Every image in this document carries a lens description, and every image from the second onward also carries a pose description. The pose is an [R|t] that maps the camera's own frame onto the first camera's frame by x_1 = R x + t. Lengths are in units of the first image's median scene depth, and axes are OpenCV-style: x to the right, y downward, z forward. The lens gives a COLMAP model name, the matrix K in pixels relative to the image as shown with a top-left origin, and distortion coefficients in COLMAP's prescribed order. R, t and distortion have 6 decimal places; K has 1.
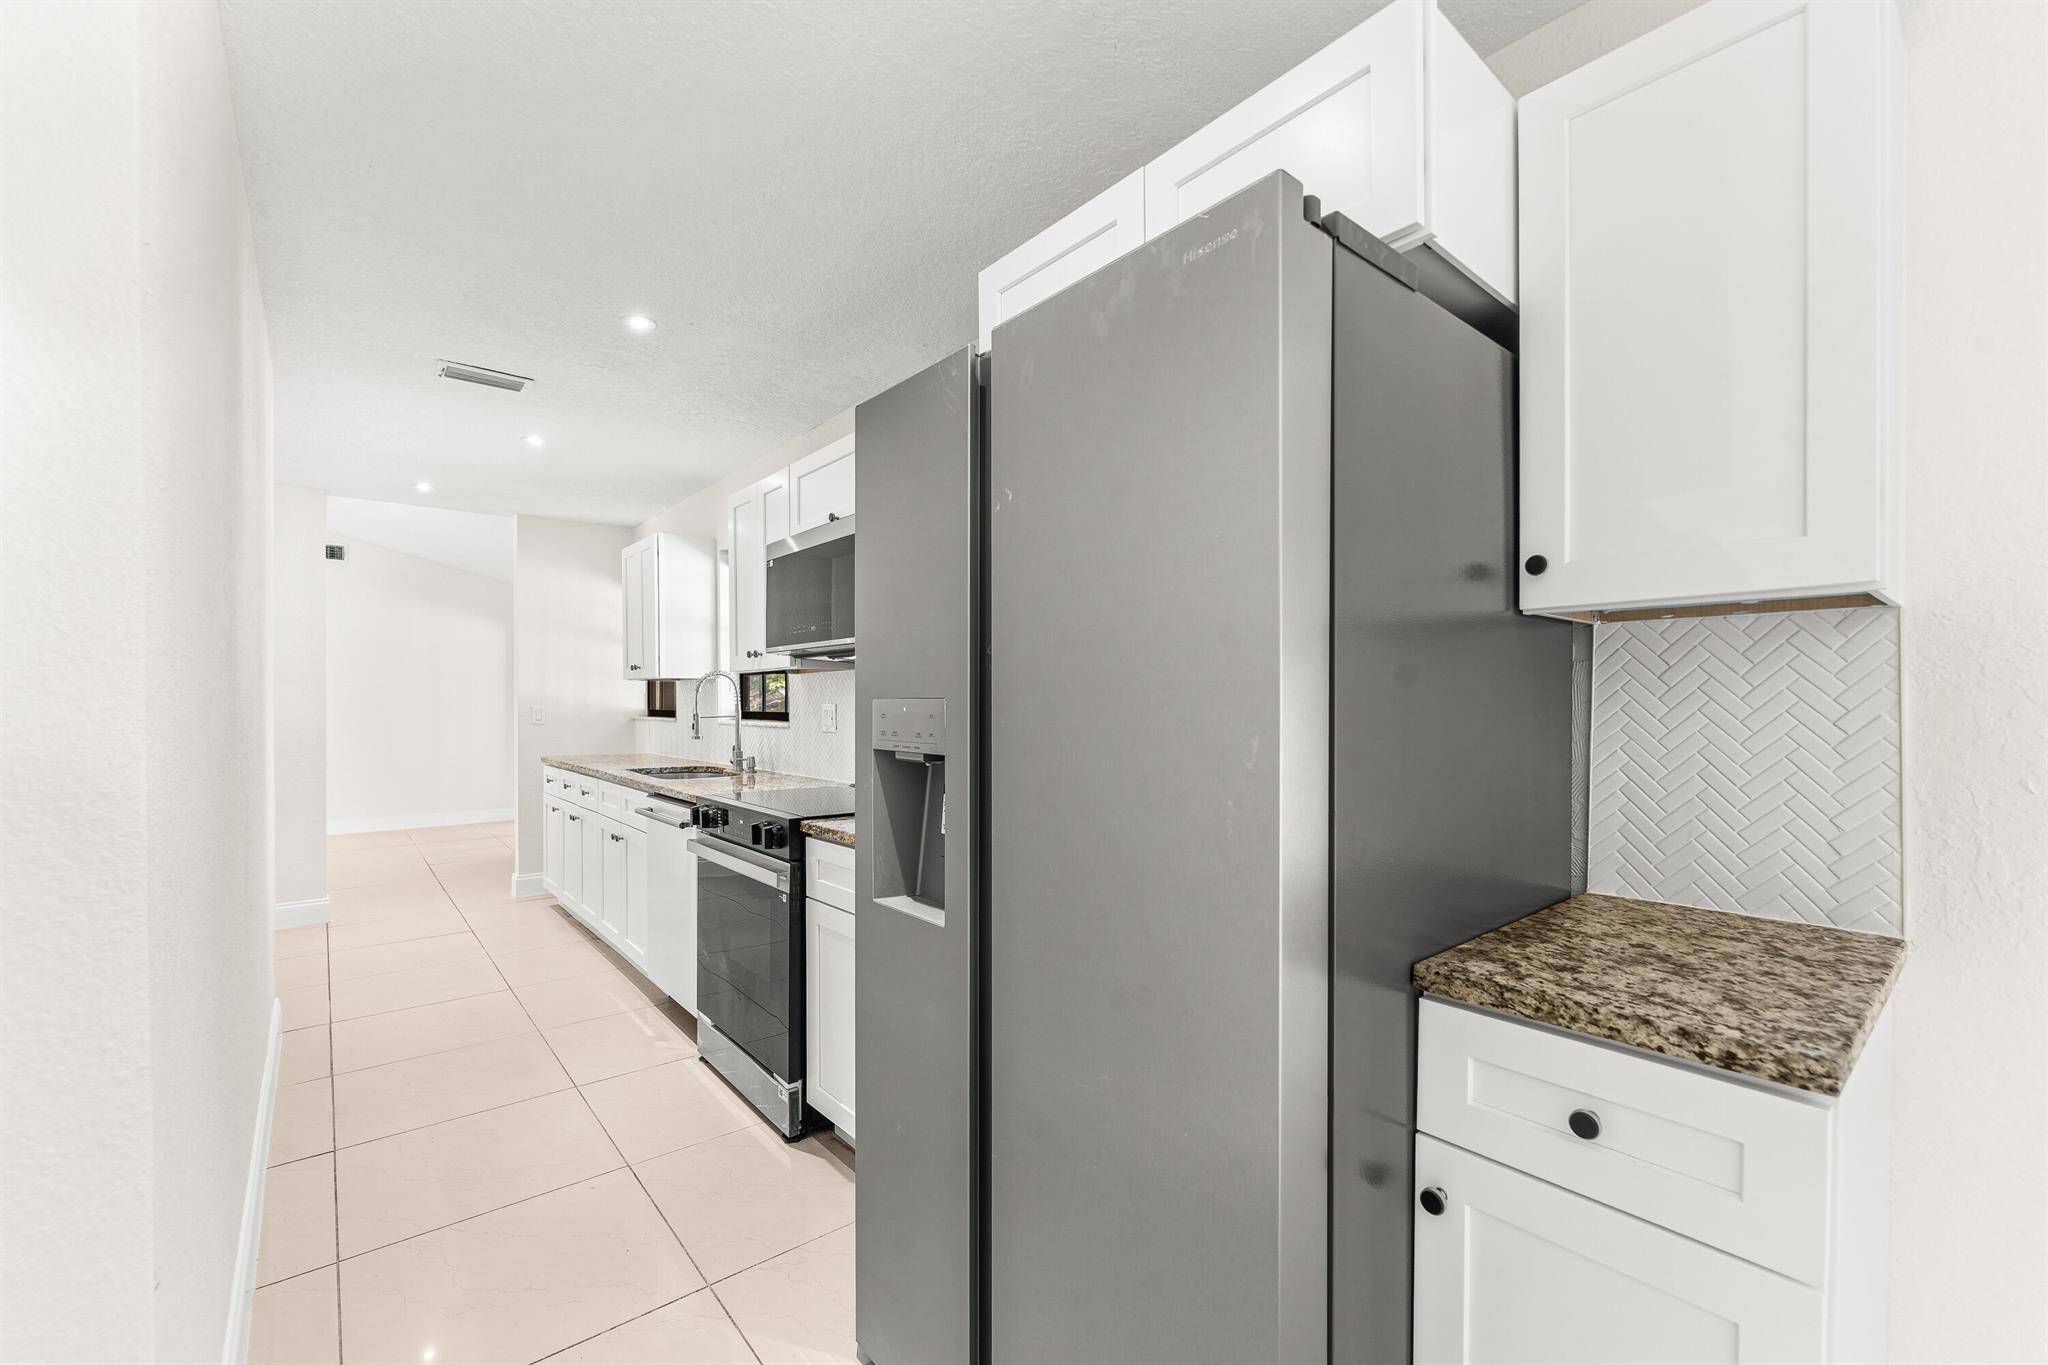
lens RADIAL K [[828.3, 0, 1020.9], [0, 828.3, 699.4], [0, 0, 1]] dist [-0.007631, 0.000030]
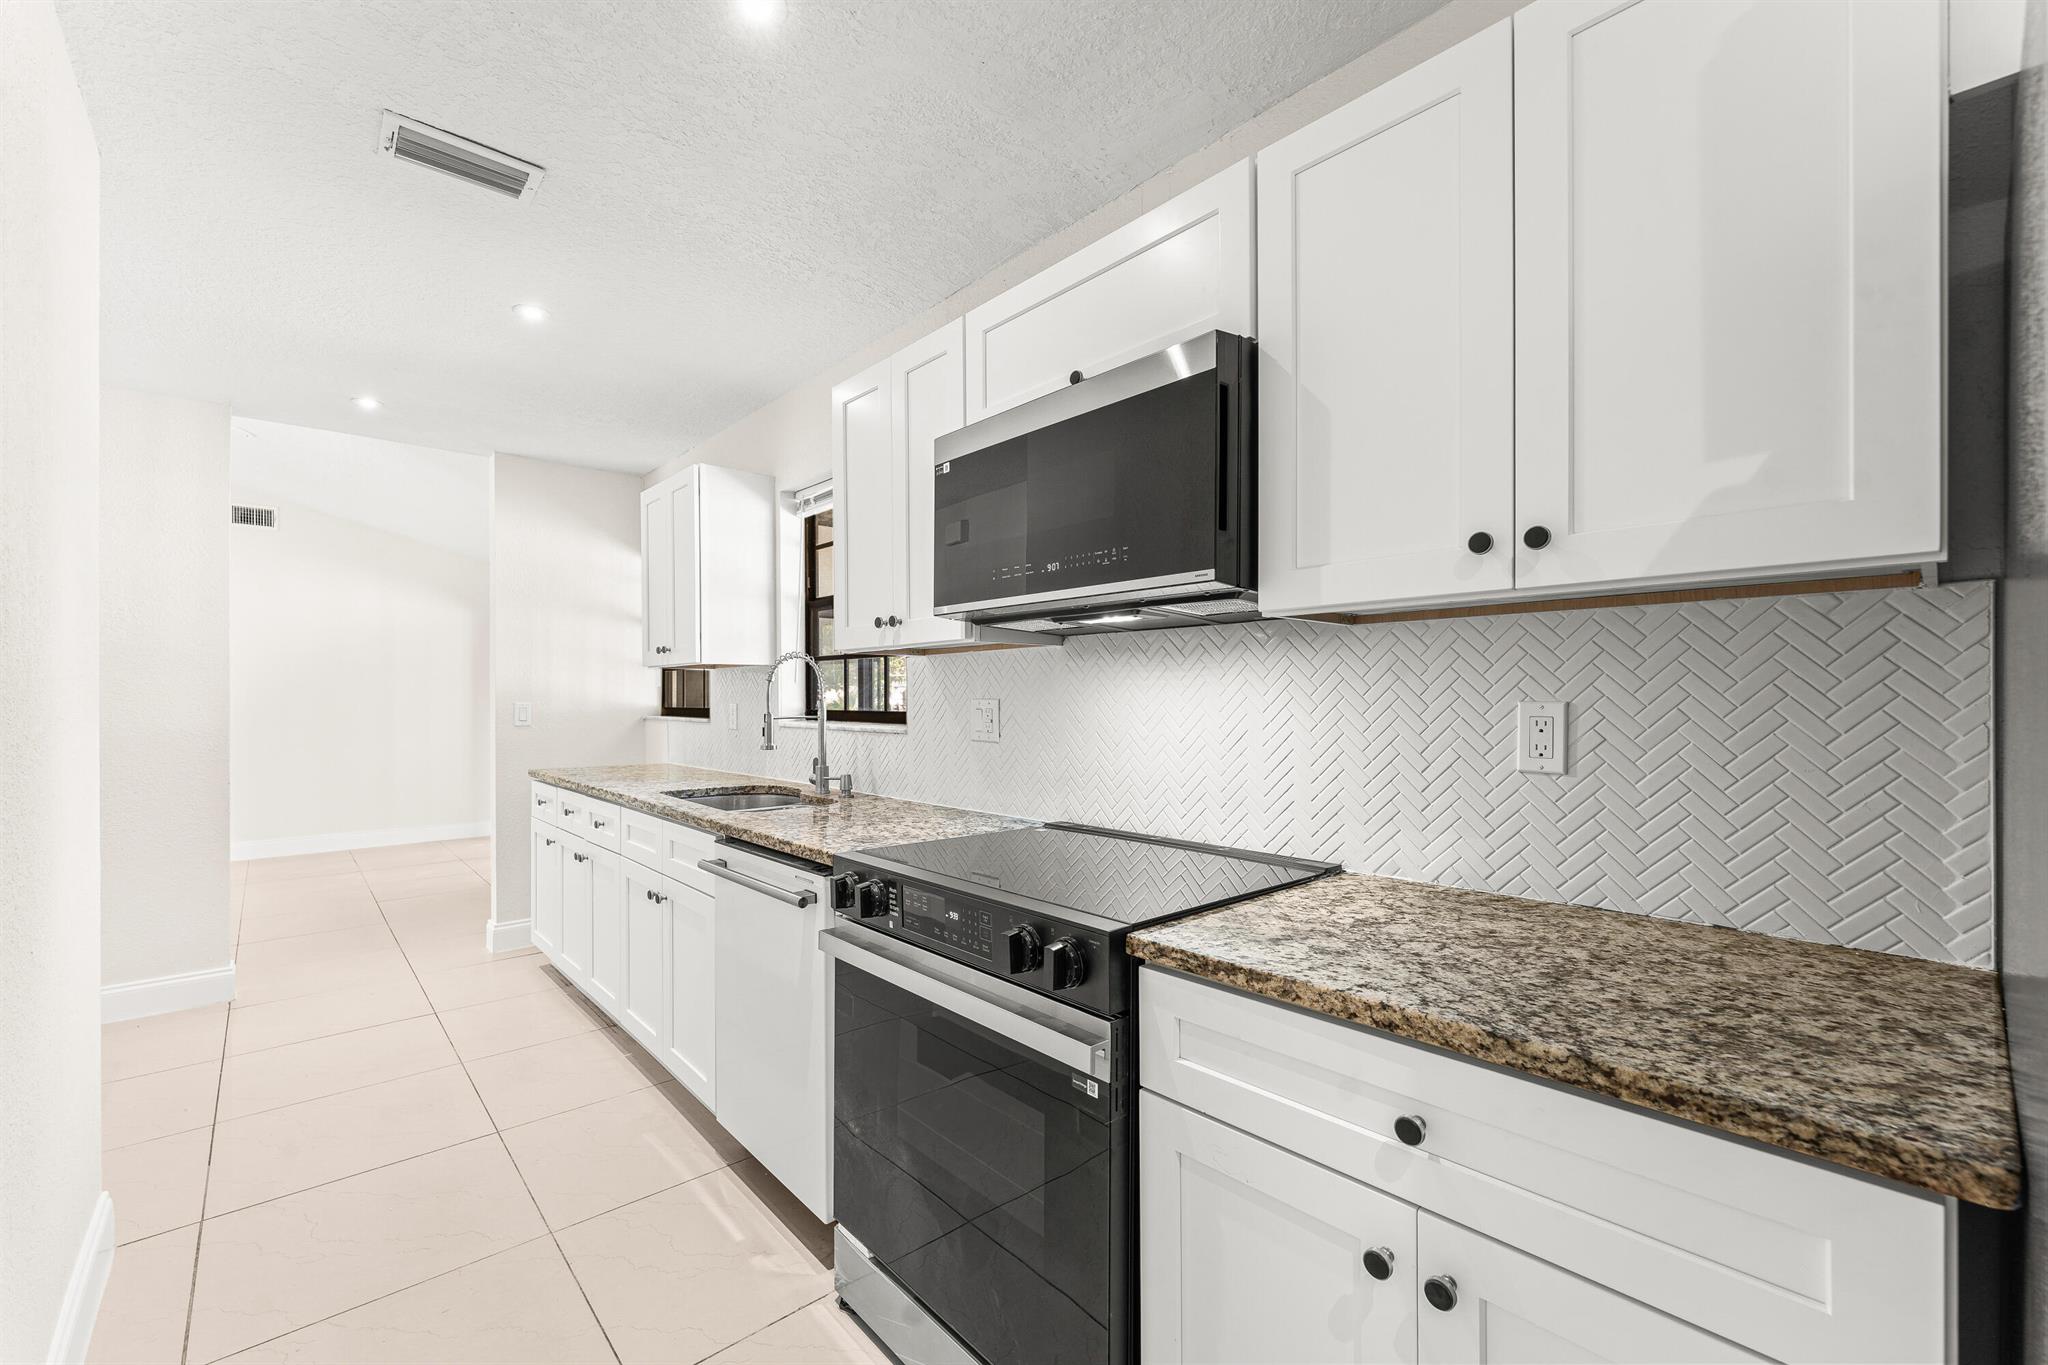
lens RADIAL K [[845.9, 0, 1022.4], [0, 845.9, 694.6], [0, 0, 1]] dist [-0.000287, 0.000057]
pose [[0.999670, -0.000174, 0.025672, -0.194059], [0.000201, 0.999999, -0.001031, 0.002230], [-0.025672, 0.001036, 0.999670, 0.280294]]
